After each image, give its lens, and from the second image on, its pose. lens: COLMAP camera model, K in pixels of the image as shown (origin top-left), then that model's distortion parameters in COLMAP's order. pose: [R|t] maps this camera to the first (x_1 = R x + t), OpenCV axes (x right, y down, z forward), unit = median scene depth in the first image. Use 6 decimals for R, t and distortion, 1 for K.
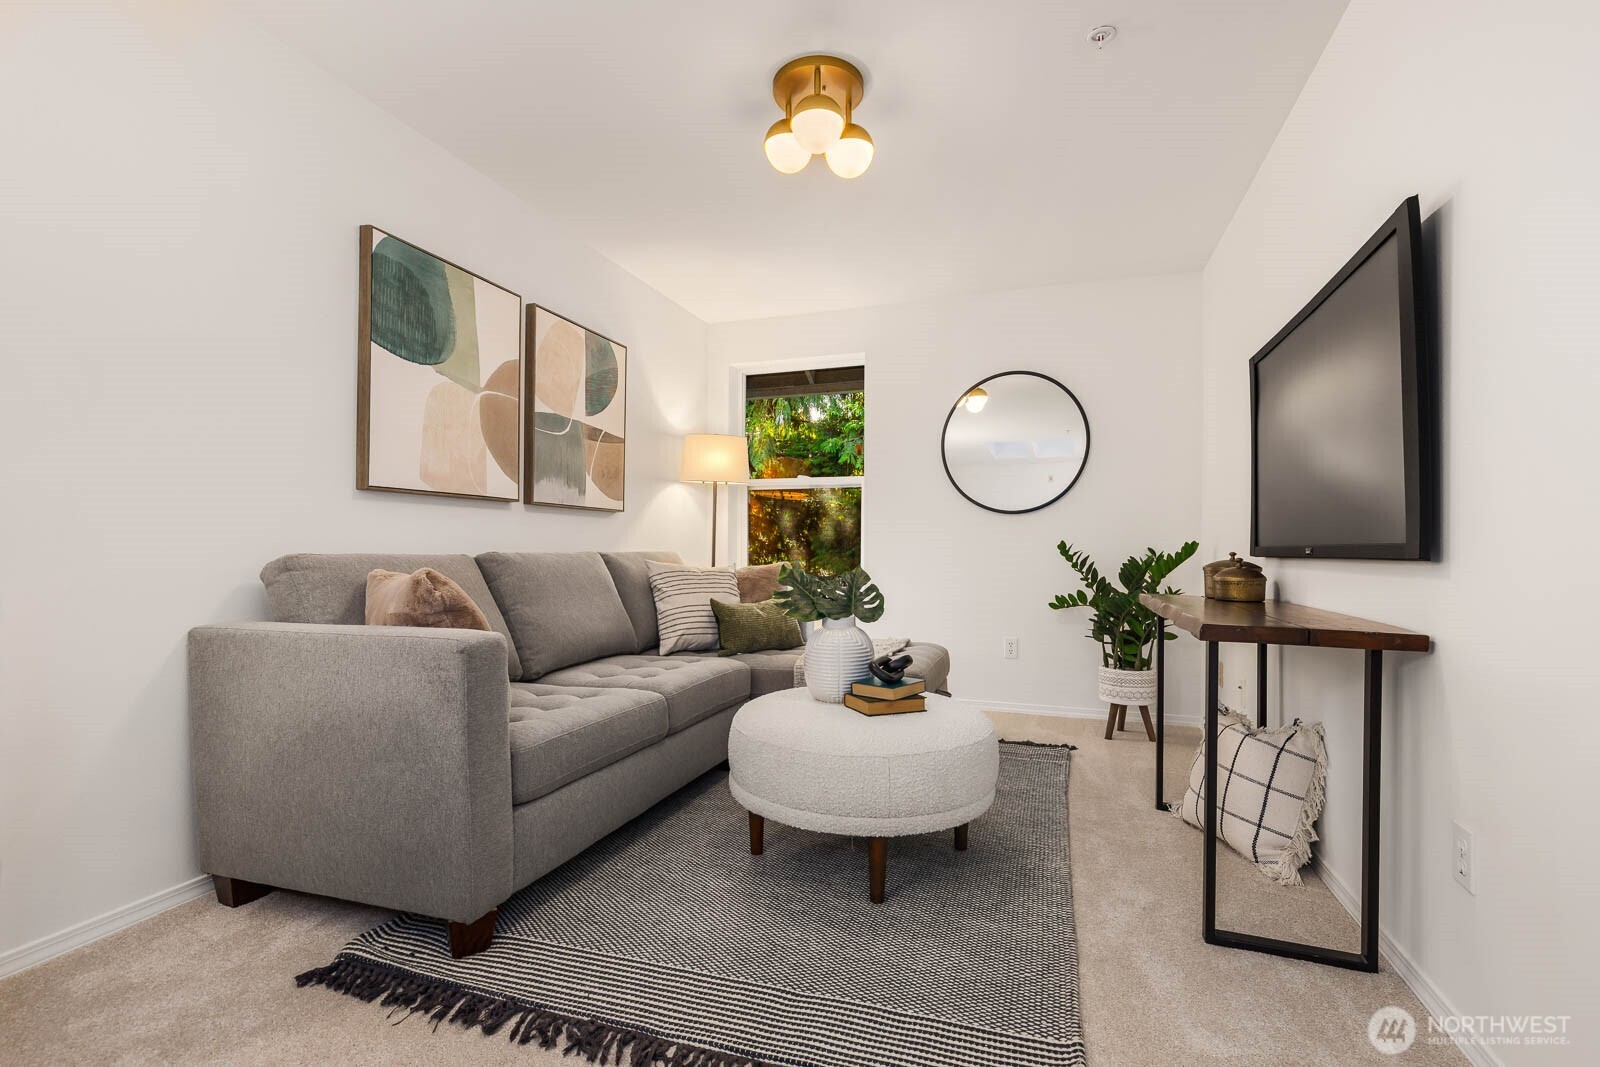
lens RADIAL K [[724.8, 0, 807.3], [0, 724.8, 544.1], [0, 0, 1]] dist [0.006321, -0.000367]
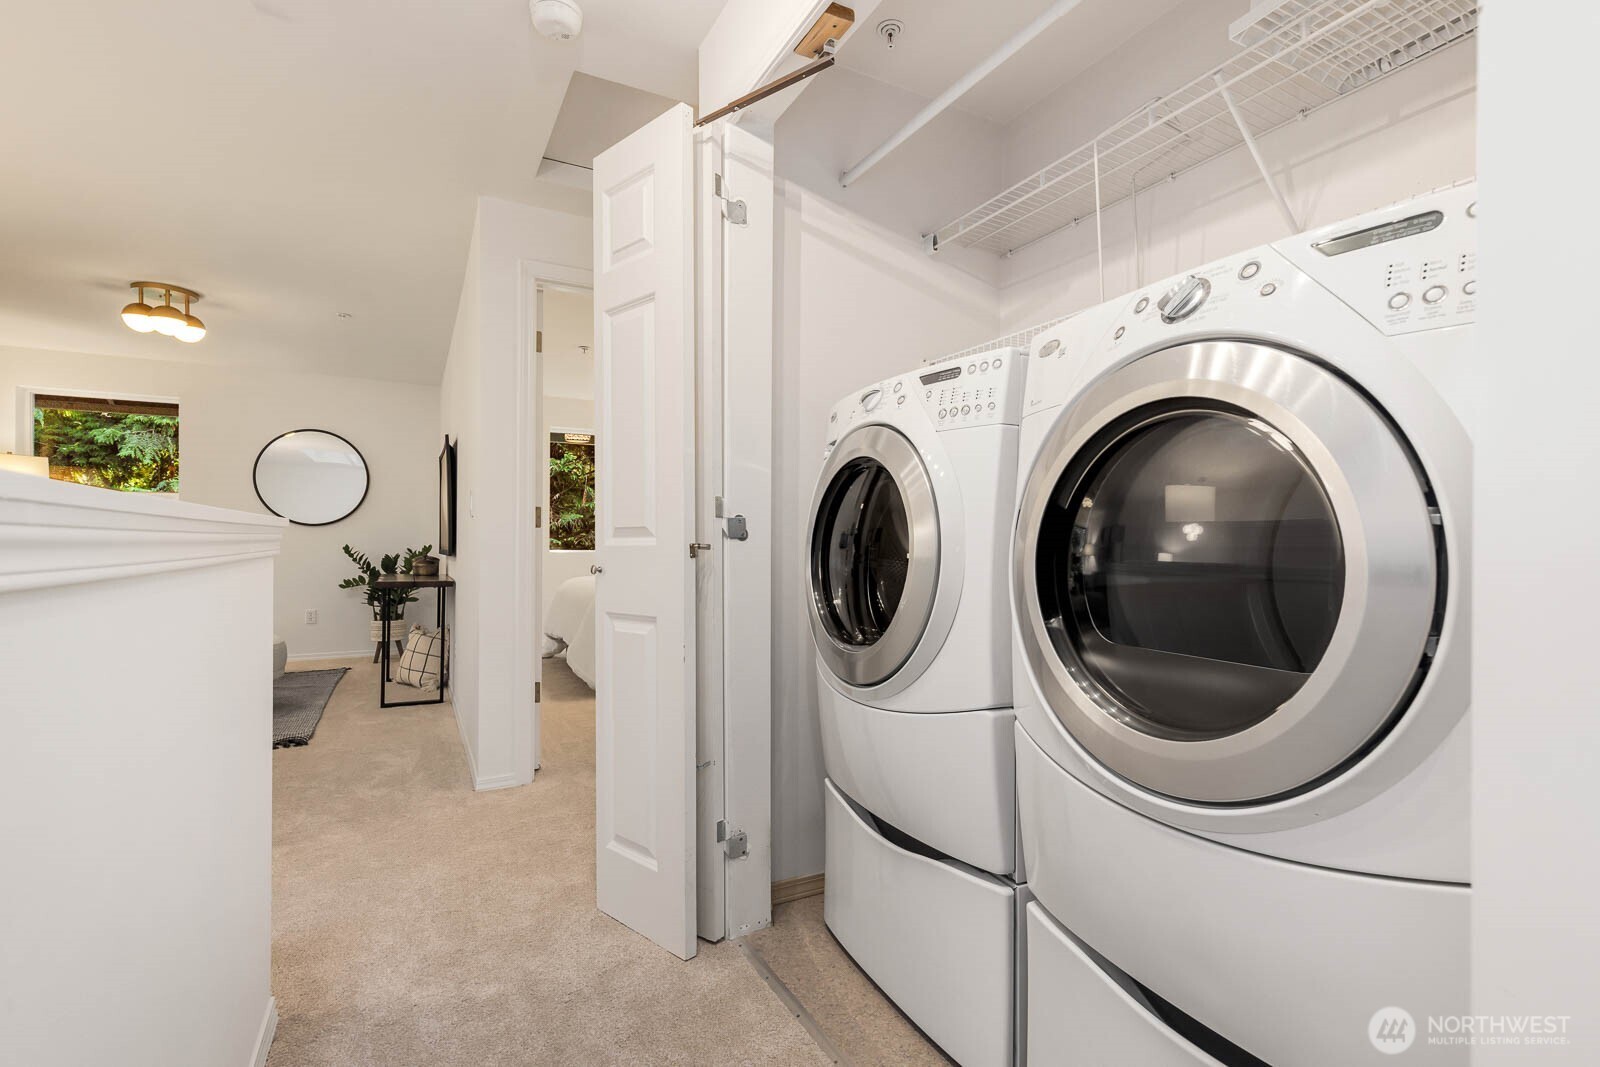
lens RADIAL K [[724.7, 0, 806.5], [0, 724.7, 539.1], [0, 0, 1]] dist [0.006892, -0.000234]
pose [[0.673717, 0.003621, 0.738981, -0.218860], [-0.004177, 0.999991, -0.001092, -0.028262], [-0.738978, -0.002351, 0.673726, -1.213245]]
